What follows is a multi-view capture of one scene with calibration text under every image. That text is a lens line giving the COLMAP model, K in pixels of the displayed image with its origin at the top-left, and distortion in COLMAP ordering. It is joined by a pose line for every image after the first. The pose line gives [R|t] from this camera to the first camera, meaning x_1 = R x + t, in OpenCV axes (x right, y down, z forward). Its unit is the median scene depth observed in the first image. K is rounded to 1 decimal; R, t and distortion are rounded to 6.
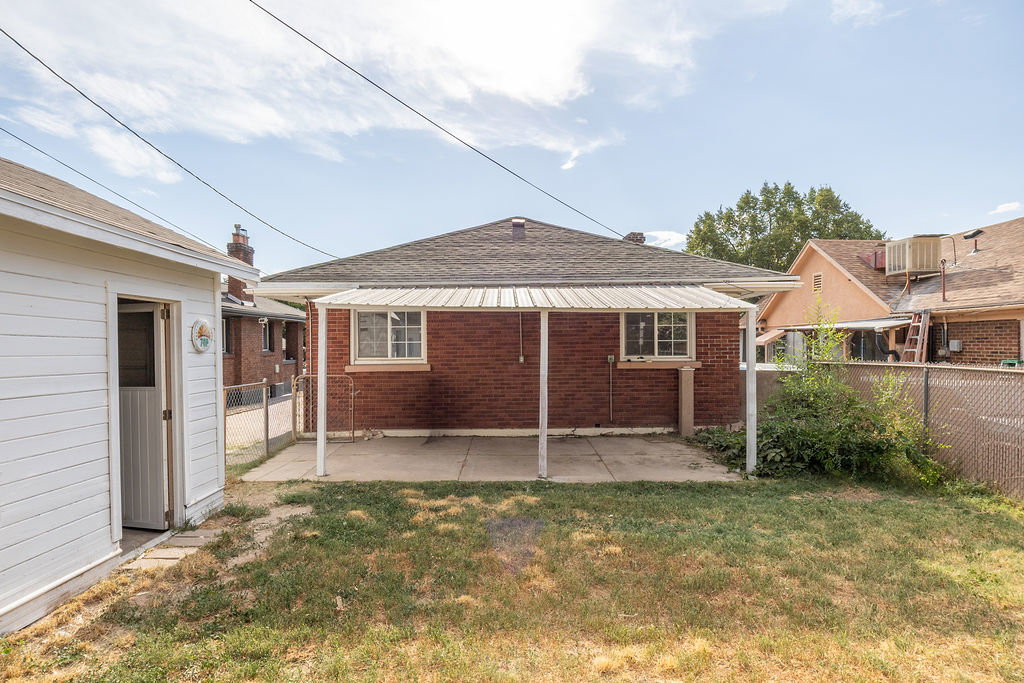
lens RADIAL K [[561.2, 0, 510.1], [0, 561.2, 345.3], [0, 0, 1]] dist [-0.006021, -0.001284]
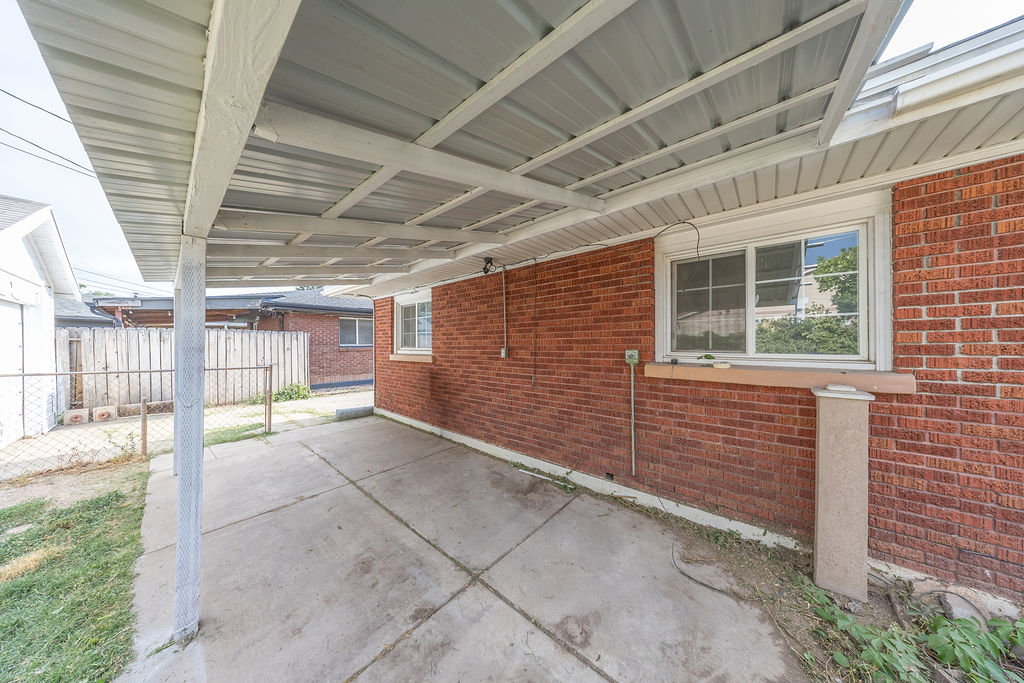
lens RADIAL K [[298.1, 0, 511.0], [0, 298.1, 343.3], [0, 0, 1]] dist [-0.003464, 0.000530]
pose [[0.745925, 0.006233, -0.666001, 0.279549], [-0.007220, 0.999973, 0.001272, 0.012093], [0.665991, 0.003859, 0.745950, 0.715602]]
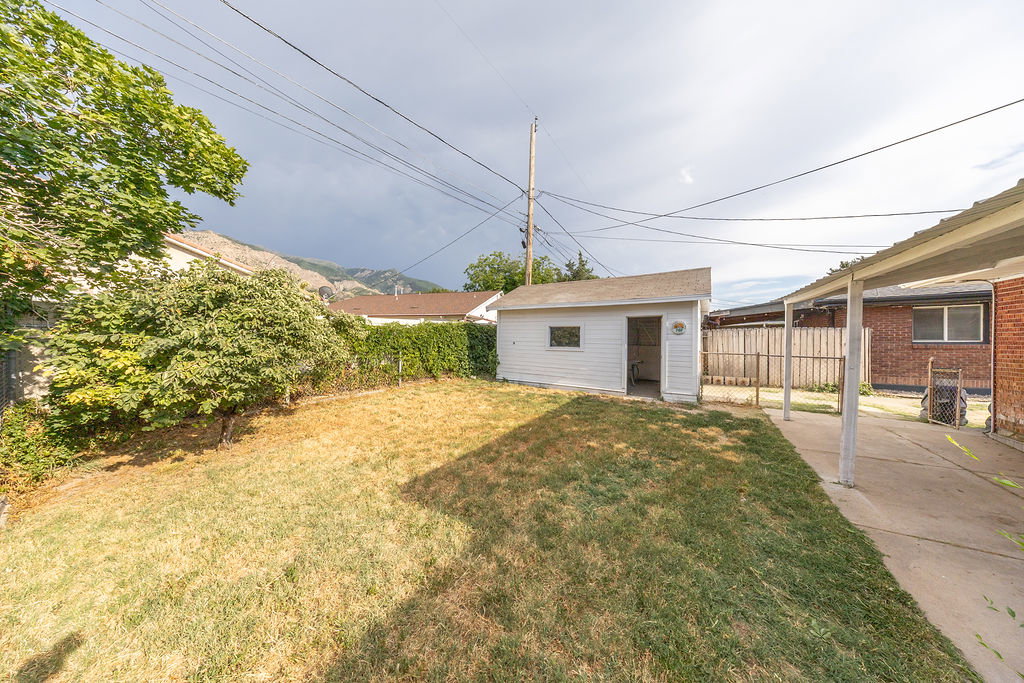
lens RADIAL K [[298.1, 0, 509.9], [0, 298.1, 342.8], [0, 0, 1]] dist [-0.003464, 0.000530]
pose [[-0.553716, 0.013962, -0.832589, 0.501434], [-0.000842, 0.999850, 0.017326, 0.015112], [0.832705, 0.010295, -0.553621, 0.593976]]
